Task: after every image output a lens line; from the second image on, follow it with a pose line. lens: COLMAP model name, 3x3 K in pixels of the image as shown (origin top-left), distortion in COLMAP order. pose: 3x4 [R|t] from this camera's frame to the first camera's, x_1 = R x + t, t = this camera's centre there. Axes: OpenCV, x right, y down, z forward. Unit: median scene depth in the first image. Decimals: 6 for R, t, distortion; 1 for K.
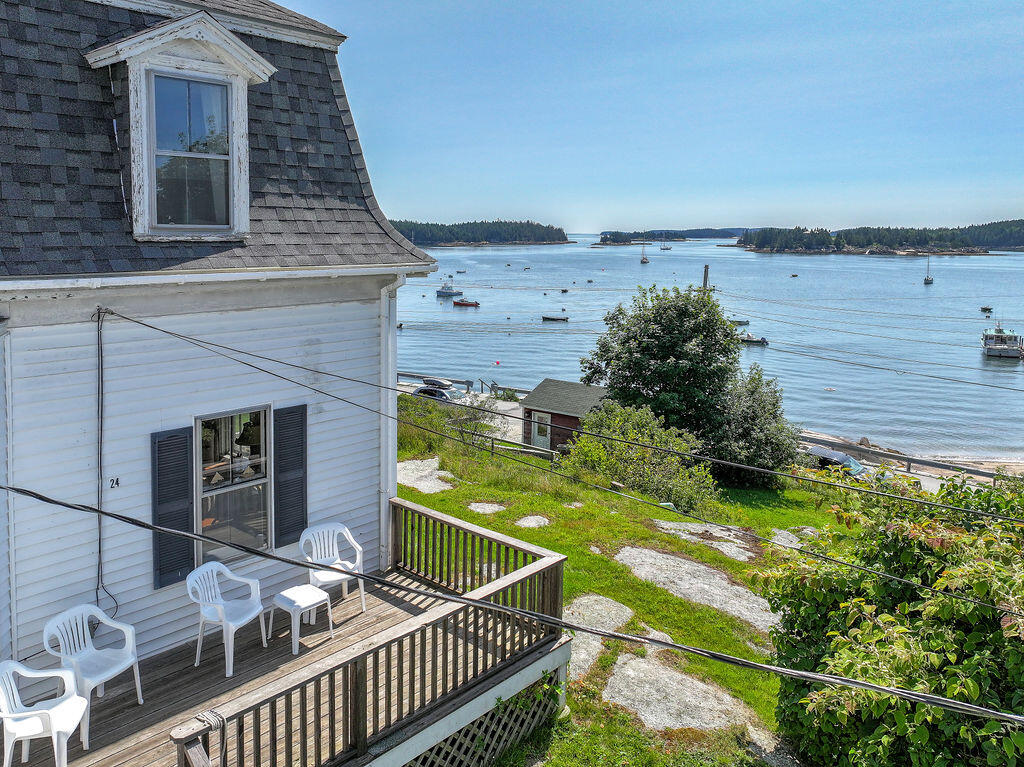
lens RADIAL K [[811.2, 0, 510.0], [0, 811.2, 291.9], [0, 0, 1]] dist [0.003059, -0.003833]
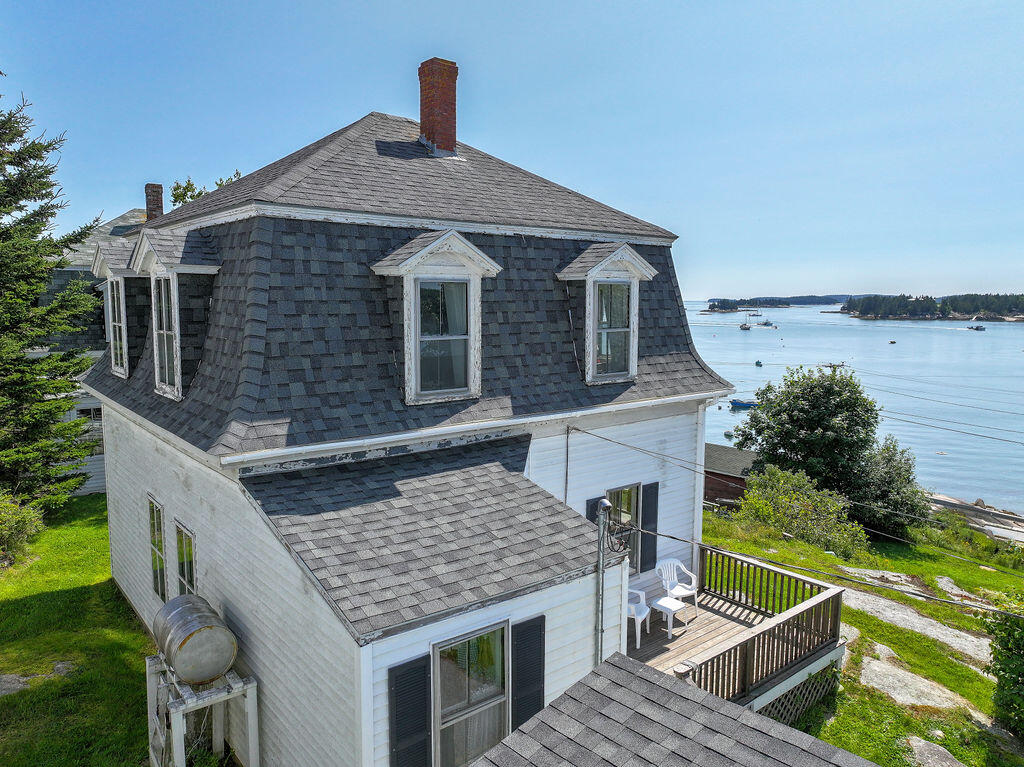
lens RADIAL K [[716.6, 0, 512.0], [0, 716.6, 383.5], [0, 0, 1]] dist [0.003450, 0.008881]
pose [[0.988206, 0.013206, -0.152558, -0.289597], [-0.006720, 0.999055, 0.042952, -0.095865], [0.152981, -0.041420, 0.987361, -0.348422]]
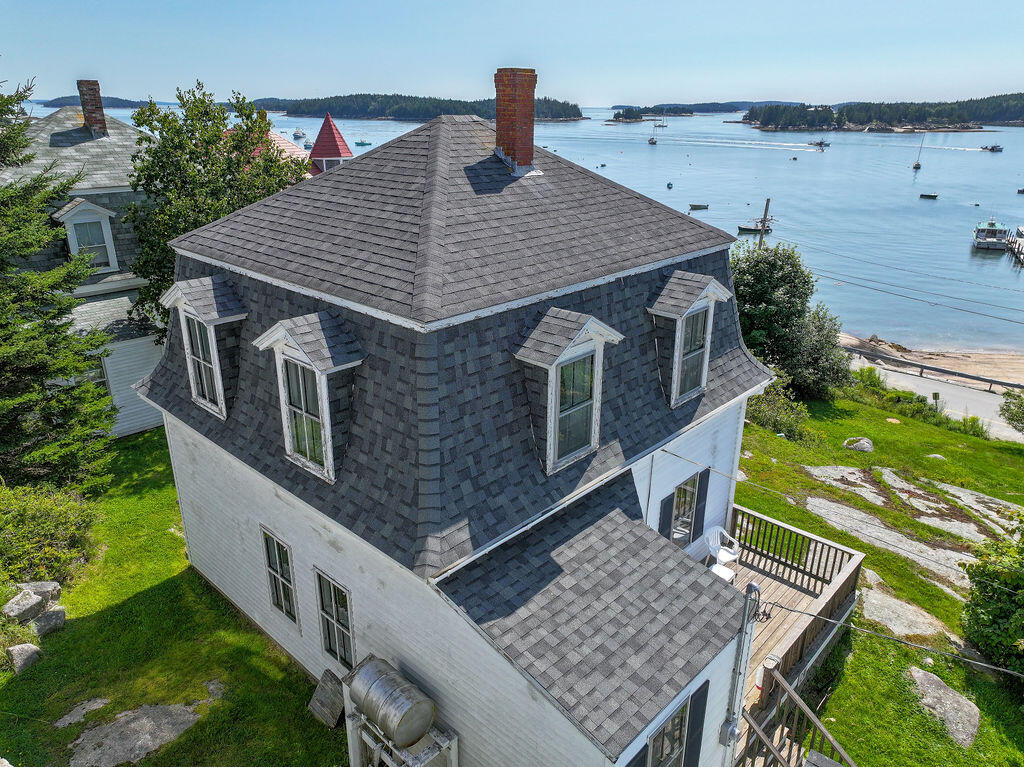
lens RADIAL K [[716.6, 0, 512.0], [0, 716.6, 383.5], [0, 0, 1]] dist [0.003450, 0.008881]
pose [[0.999857, 0.003202, -0.016610, -0.587786], [0.001778, 0.956585, 0.291447, -0.434505], [0.016822, -0.291435, 0.956443, -0.385542]]
